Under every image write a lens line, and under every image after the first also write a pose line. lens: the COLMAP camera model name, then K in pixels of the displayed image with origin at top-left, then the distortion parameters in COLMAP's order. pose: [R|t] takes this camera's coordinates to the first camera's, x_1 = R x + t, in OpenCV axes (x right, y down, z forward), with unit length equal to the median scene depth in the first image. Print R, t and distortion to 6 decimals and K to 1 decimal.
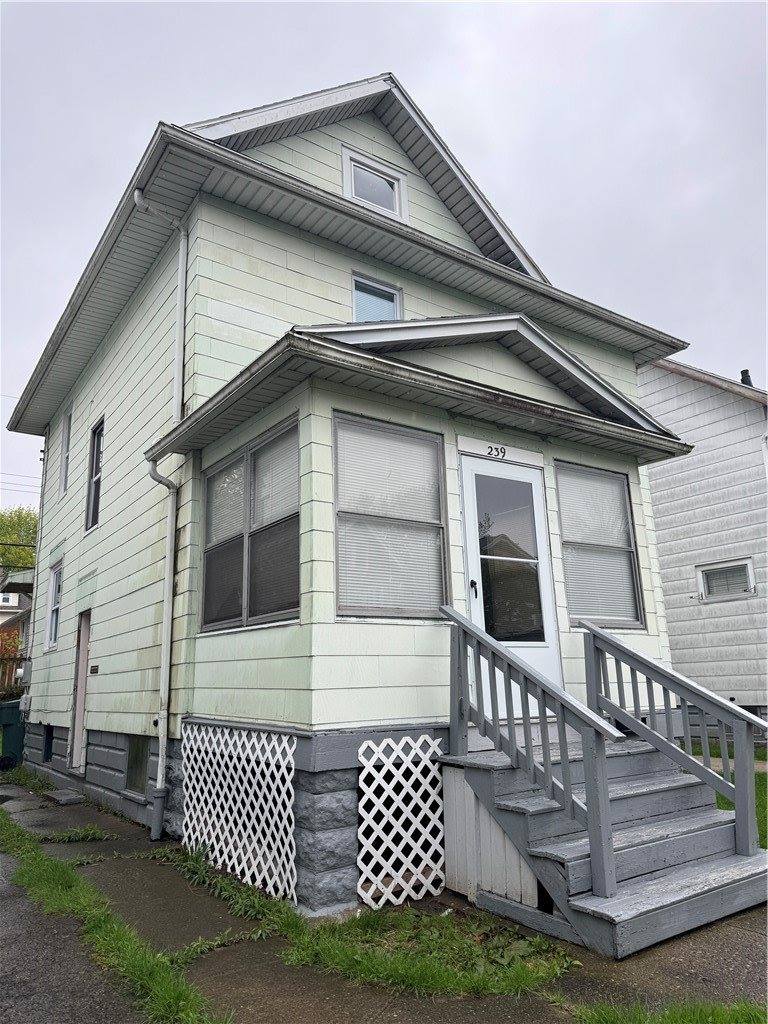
lens RADIAL K [[731.1, 0, 382.3], [0, 731.1, 506.1], [0, 0, 1]] dist [0.037772, -0.014451]
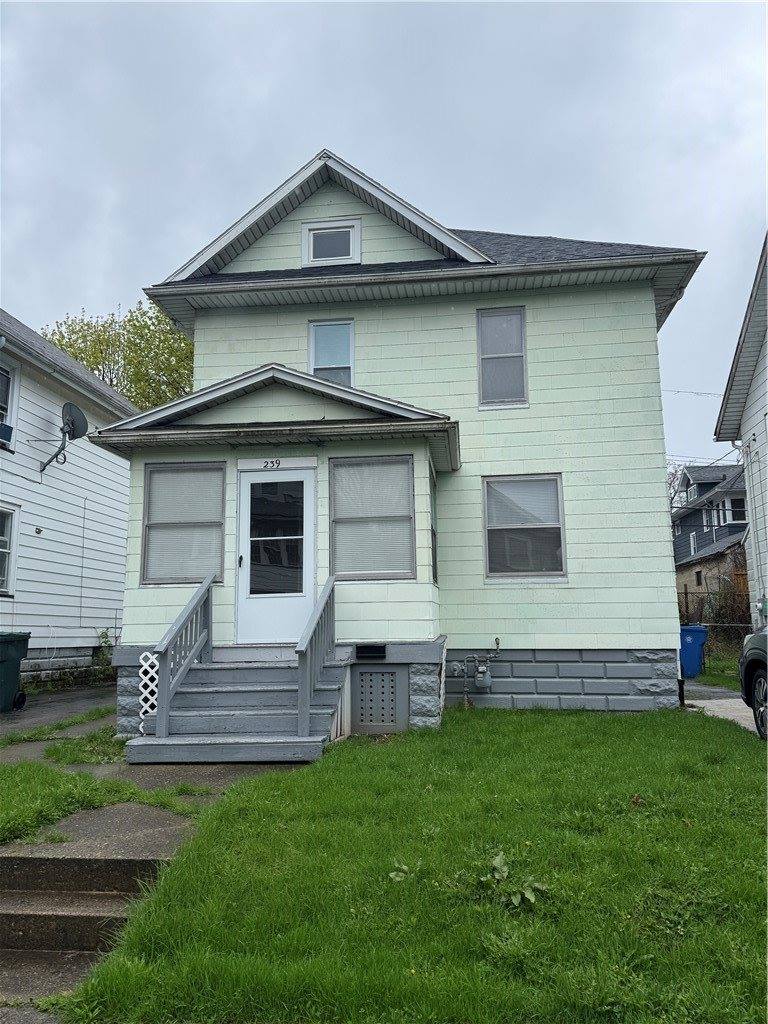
lens RADIAL K [[731.1, 0, 387.0], [0, 731.1, 516.8], [0, 0, 1]] dist [0.037772, -0.014451]
pose [[0.757127, -0.086812, -0.647474, 1.312314], [0.149985, 0.987755, 0.042949, 0.000661], [0.635817, -0.129629, 0.760877, 0.031942]]
